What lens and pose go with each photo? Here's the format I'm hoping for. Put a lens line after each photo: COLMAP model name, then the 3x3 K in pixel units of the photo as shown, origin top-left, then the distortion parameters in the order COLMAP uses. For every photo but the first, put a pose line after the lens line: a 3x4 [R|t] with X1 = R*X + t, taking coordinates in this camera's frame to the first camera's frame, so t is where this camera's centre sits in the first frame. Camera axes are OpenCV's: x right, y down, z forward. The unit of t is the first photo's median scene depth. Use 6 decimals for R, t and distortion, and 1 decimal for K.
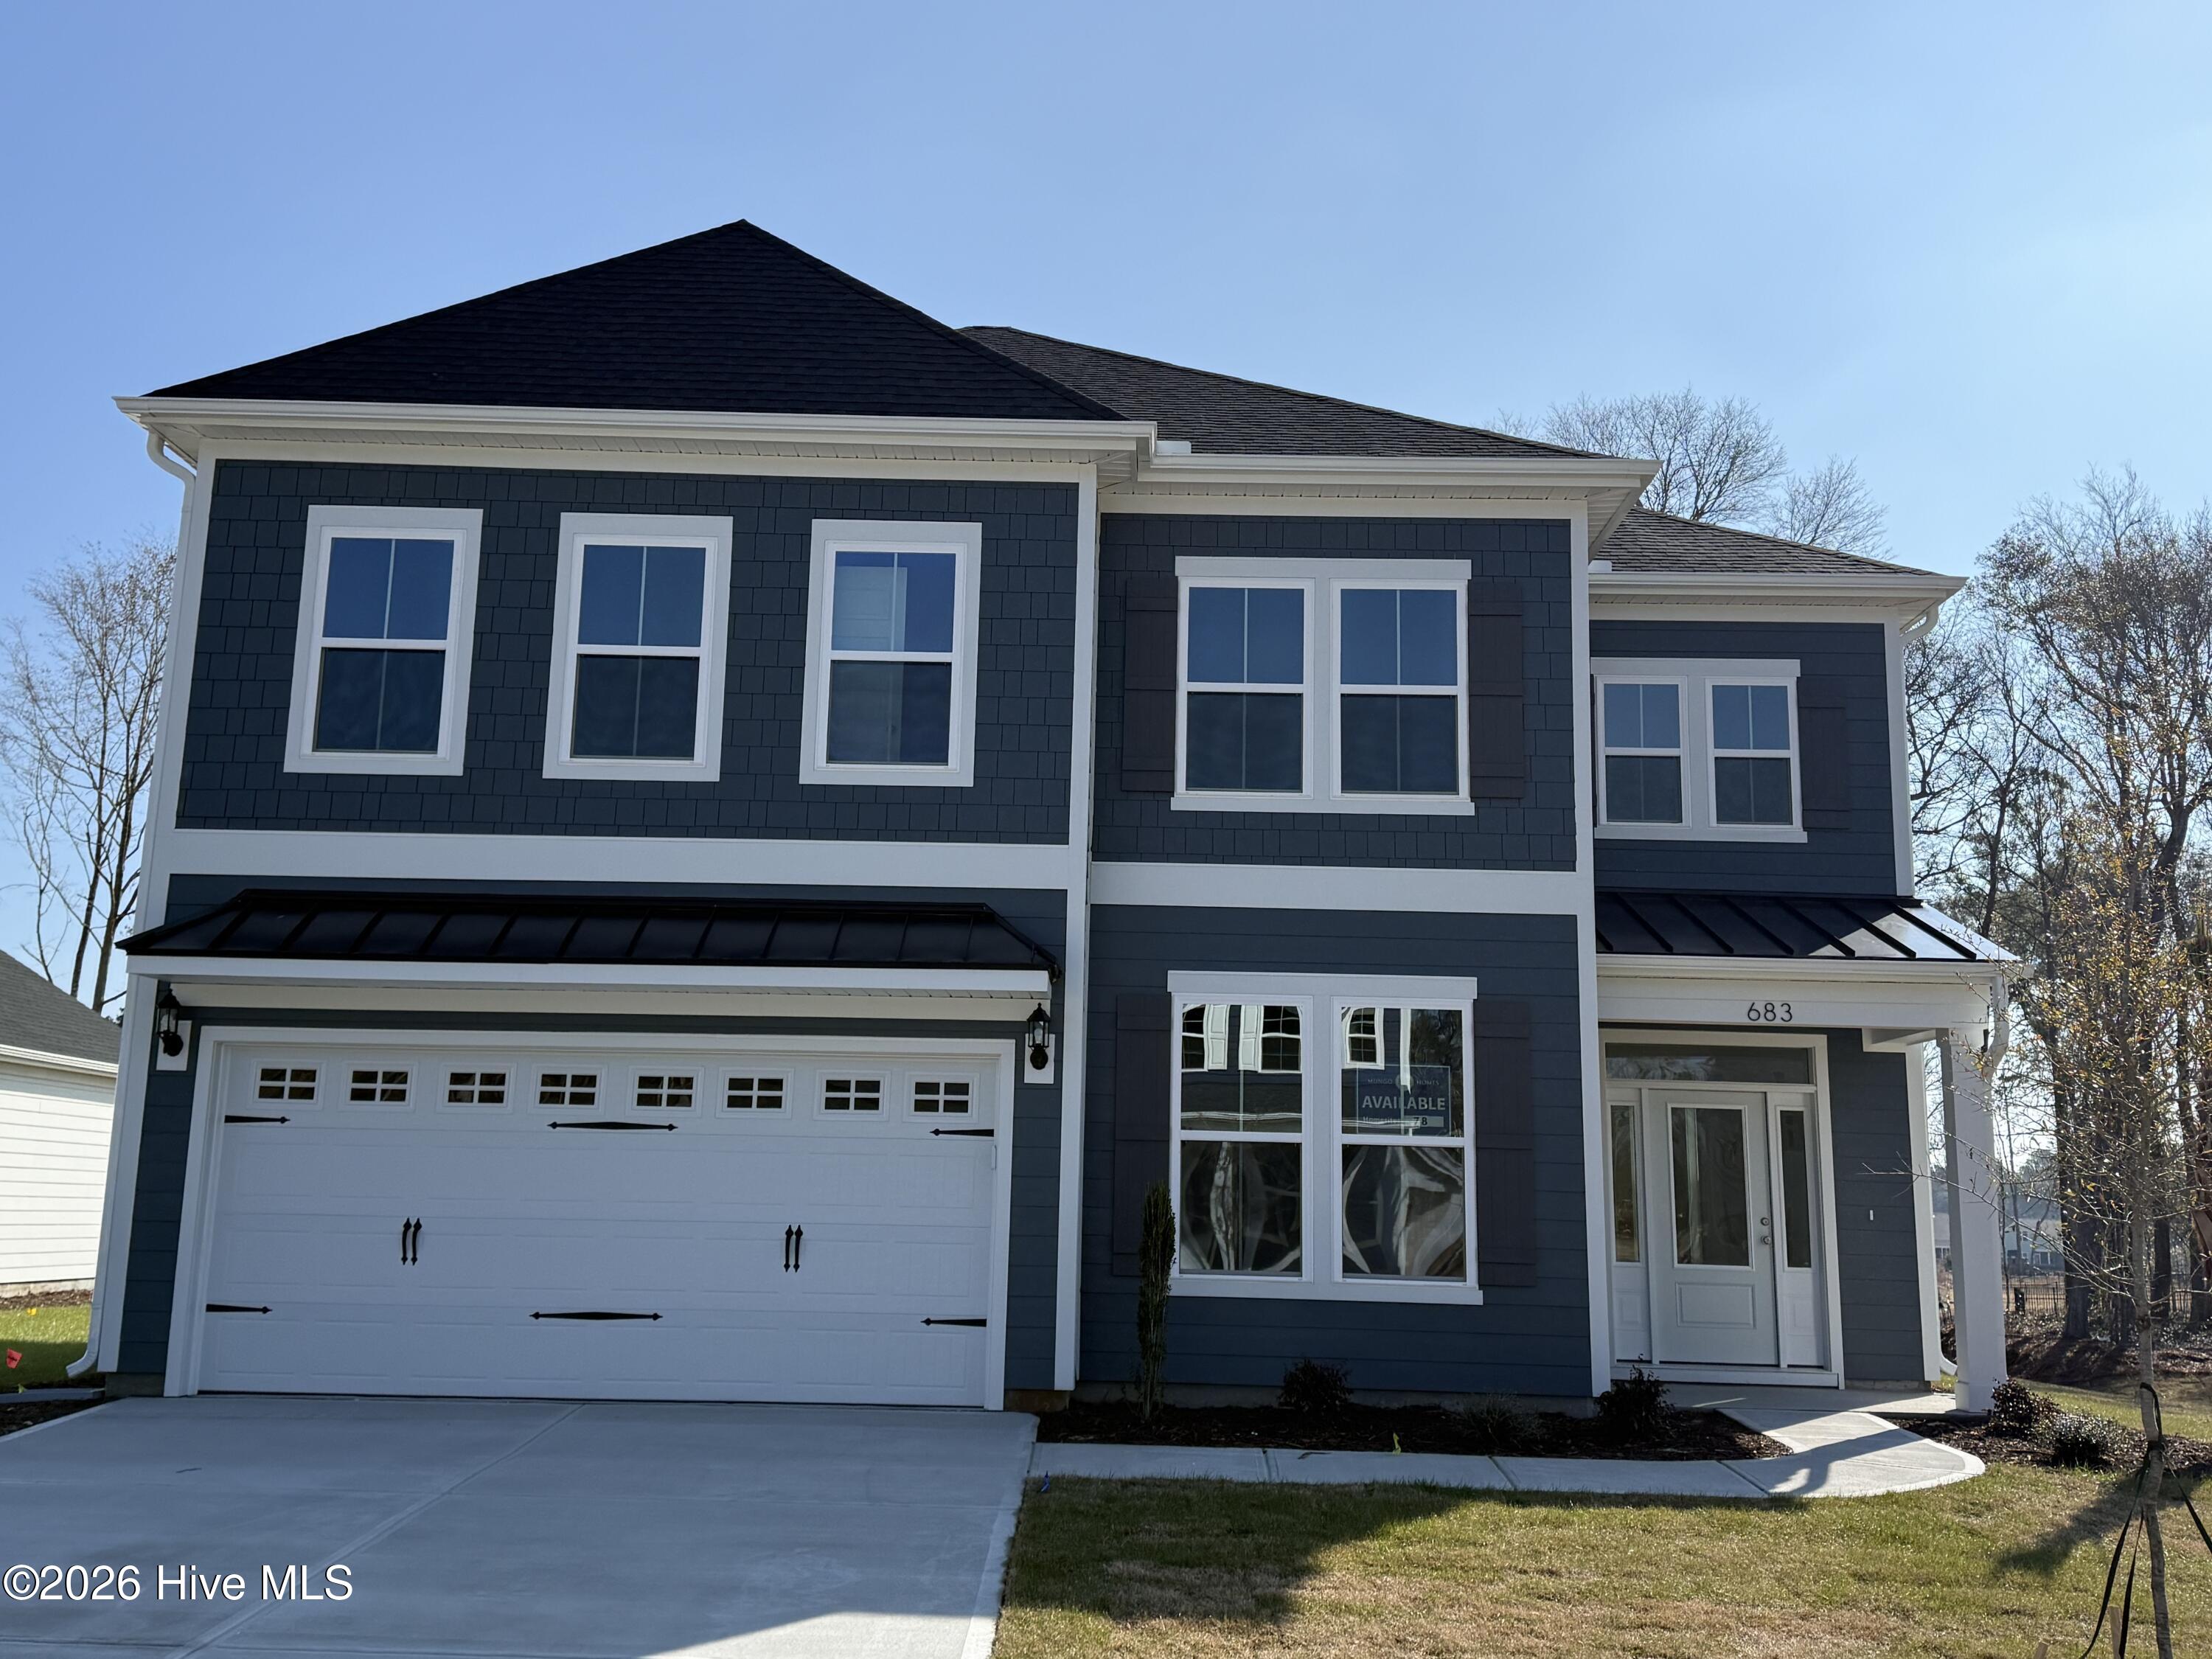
lens RADIAL K [[2065.7, 0, 1100.5], [0, 2065.7, 815.6], [0, 0, 1]] dist [0.073433, 0.000000]
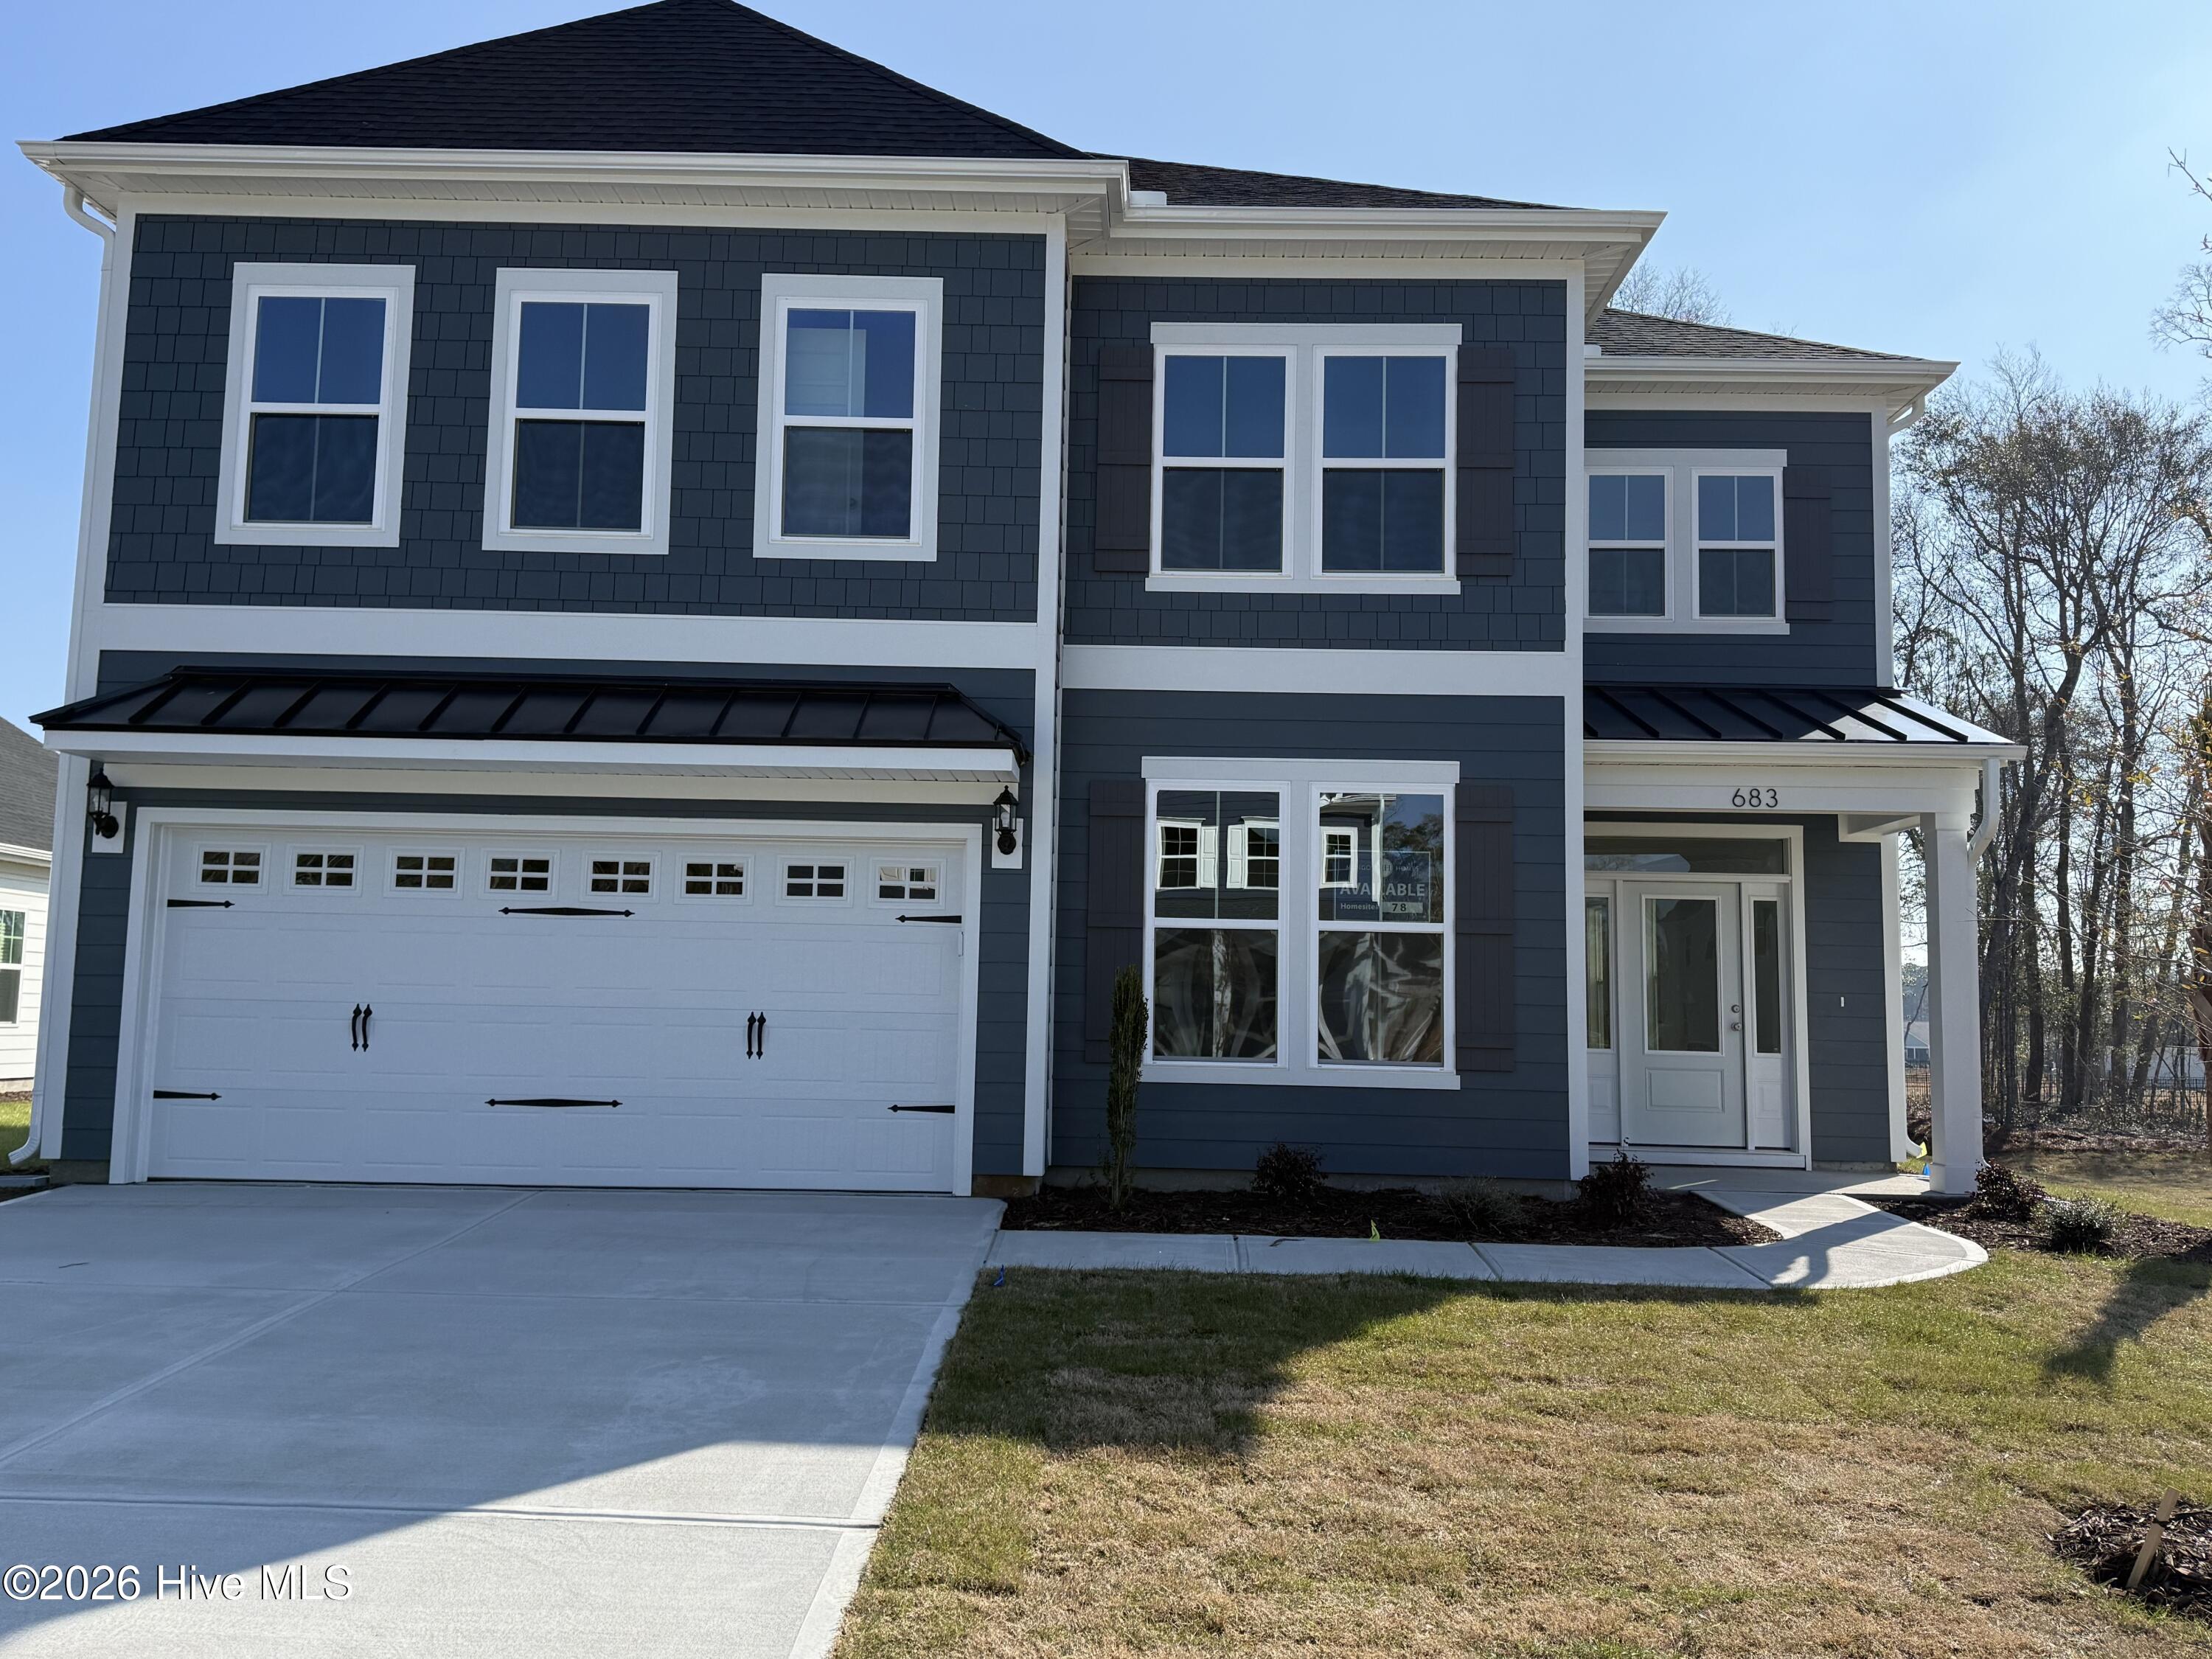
lens RADIAL K [[1807.5, 0, 1097.7], [0, 1807.5, 845.9], [0, 0, 1]] dist [0.053029, 0.023062]
pose [[0.999981, -0.002236, -0.005771, 0.017240], [0.002777, 0.995434, 0.095416, 0.037064], [0.005531, -0.095430, 0.995421, 0.153428]]
